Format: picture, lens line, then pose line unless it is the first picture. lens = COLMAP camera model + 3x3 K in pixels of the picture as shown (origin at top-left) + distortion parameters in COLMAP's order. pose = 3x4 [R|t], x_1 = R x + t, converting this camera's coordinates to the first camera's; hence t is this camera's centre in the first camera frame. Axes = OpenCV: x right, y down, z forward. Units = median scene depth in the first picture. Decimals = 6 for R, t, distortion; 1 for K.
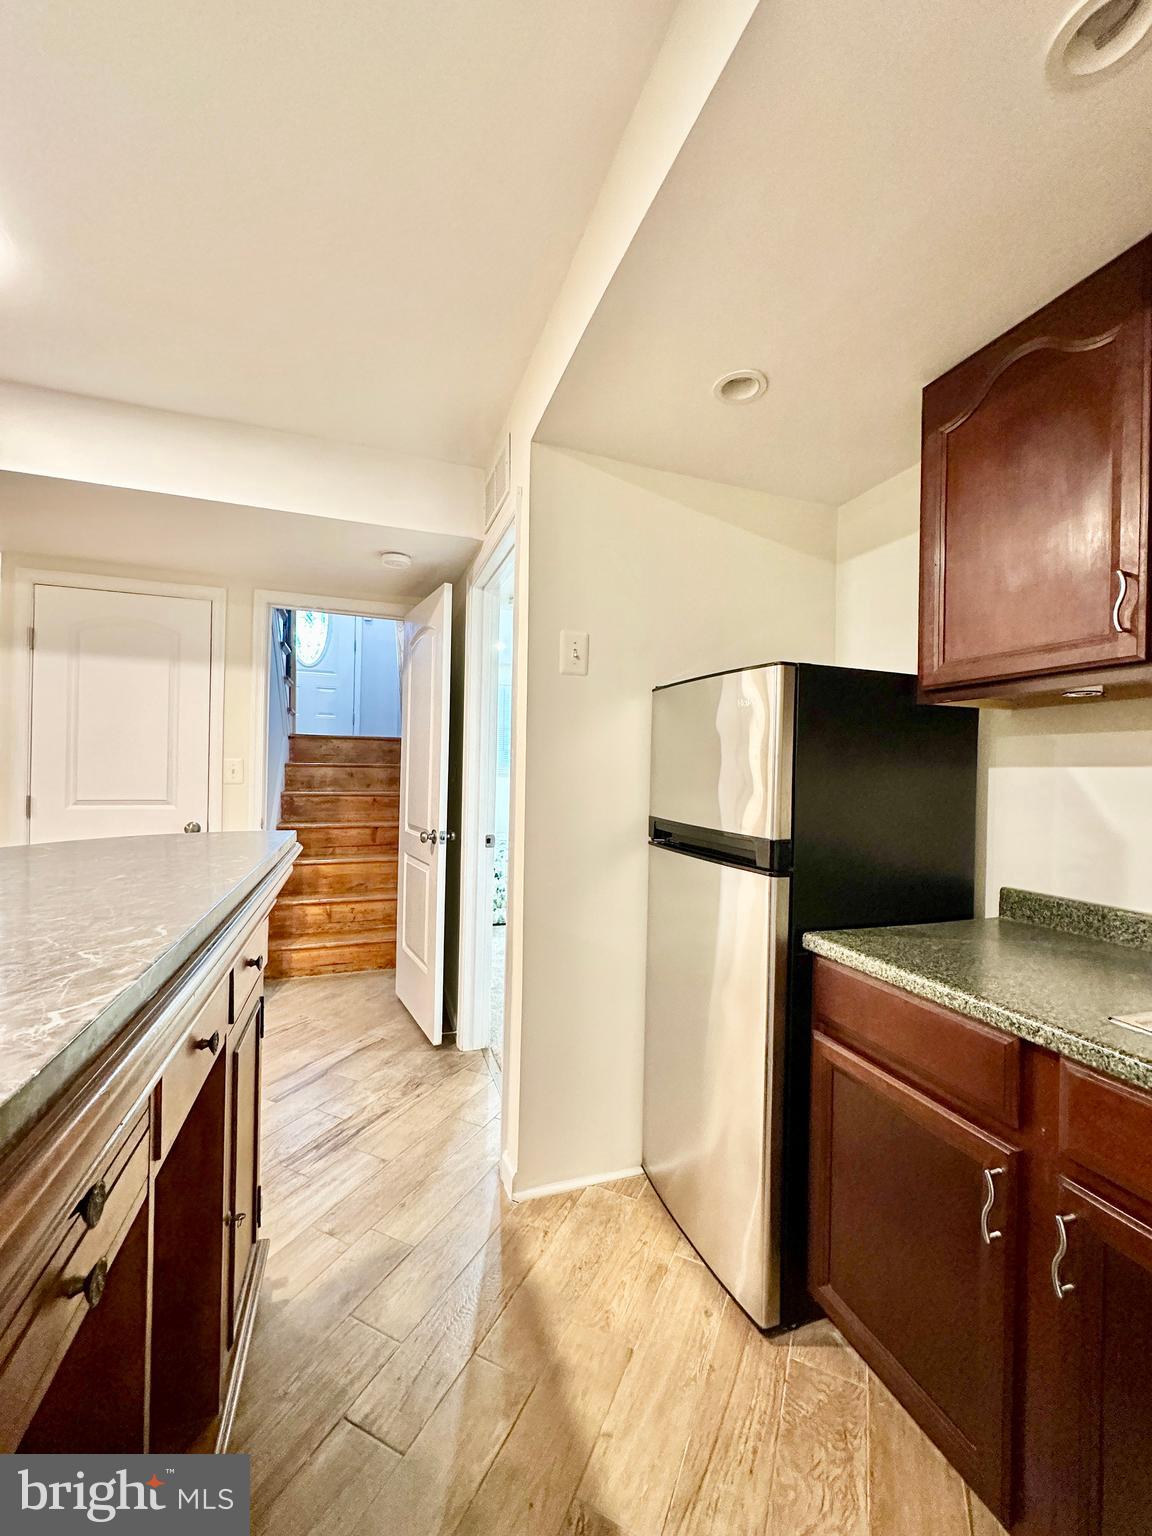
lens RADIAL K [[613.7, 0, 576.0], [0, 613.7, 768.0], [0, 0, 1]] dist [-0.003229, 0.001183]
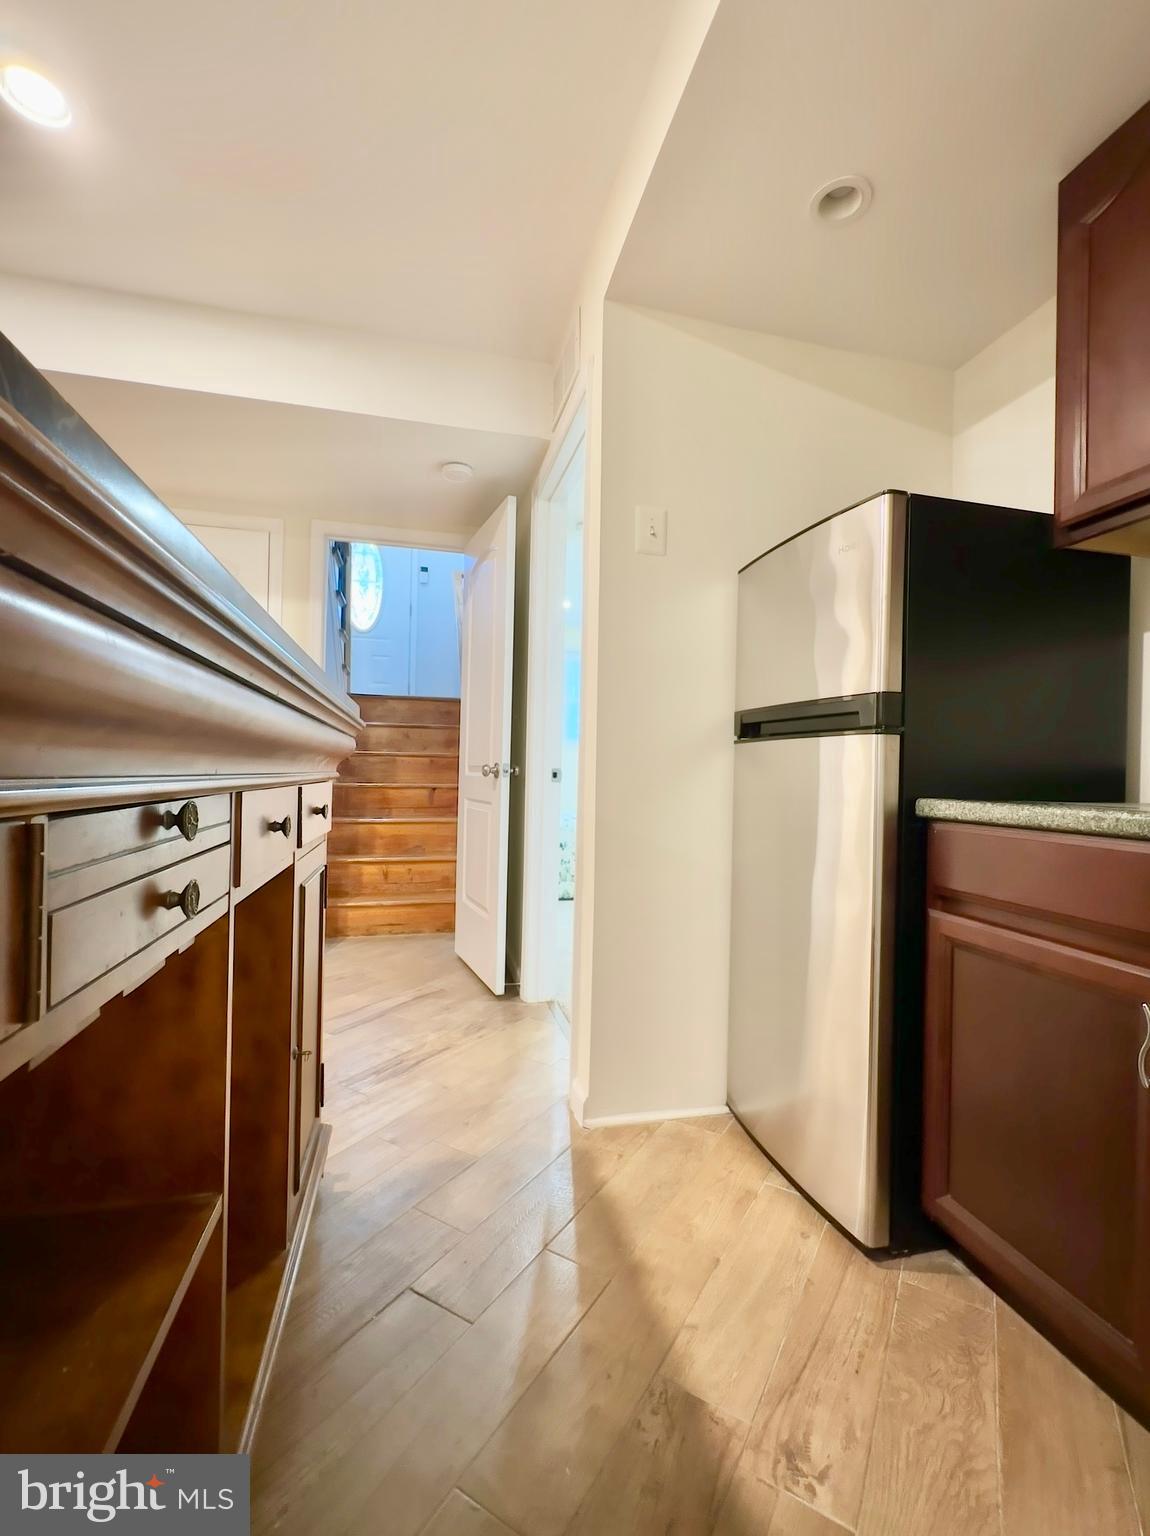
lens RADIAL K [[679.1, 0, 575.0], [0, 679.1, 768.0], [0, 0, 1]] dist [-0.002052, 0.000336]
pose [[0.994570, 0.000235, -0.104068, -0.013401], [-0.000808, 0.999985, -0.005462, 0.218594], [0.104065, 0.005516, 0.994555, -0.015874]]
